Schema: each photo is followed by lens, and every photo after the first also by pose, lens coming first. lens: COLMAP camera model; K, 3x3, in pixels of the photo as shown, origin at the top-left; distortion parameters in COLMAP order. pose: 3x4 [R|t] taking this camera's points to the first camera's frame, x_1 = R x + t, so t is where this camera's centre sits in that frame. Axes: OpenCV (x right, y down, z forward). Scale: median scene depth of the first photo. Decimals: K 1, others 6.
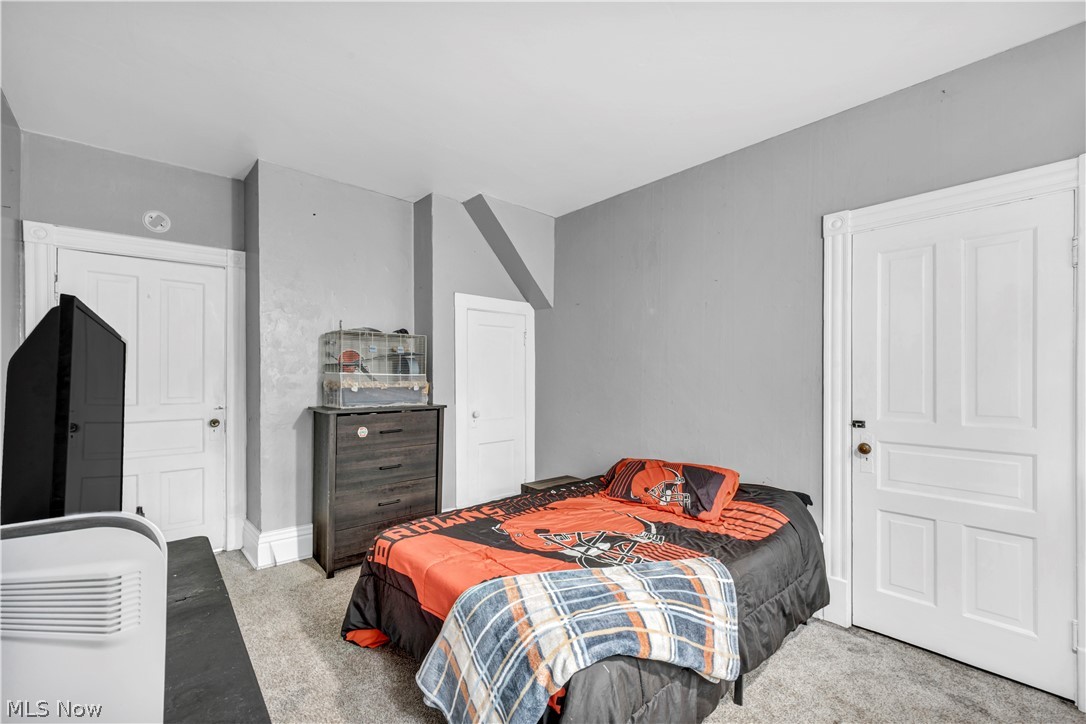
lens RADIAL K [[447.9, 0, 539.9], [0, 447.9, 356.6], [0, 0, 1]] dist [0.000352, 0.000070]
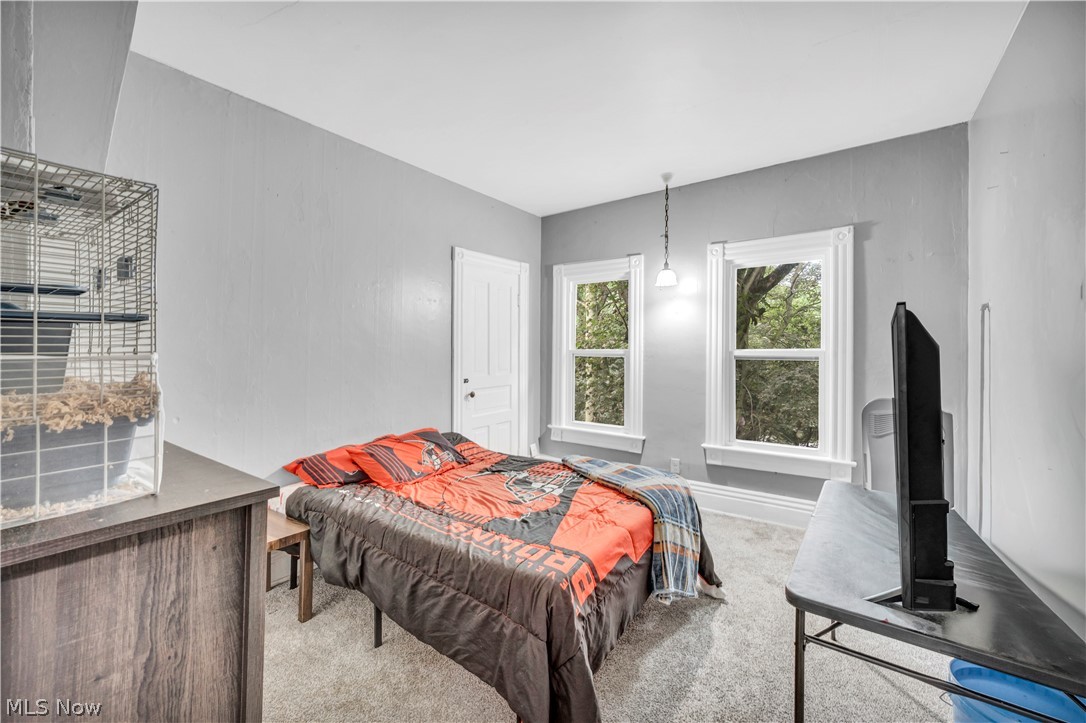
lens RADIAL K [[447.9, 0, 539.9], [0, 447.9, 356.1], [0, 0, 1]] dist [0.000352, 0.000070]
pose [[-0.206845, -0.005411, 0.978359, -1.009821], [-0.007535, 0.999964, 0.003938, 0.052639], [-0.978345, -0.006557, -0.206878, 1.167135]]
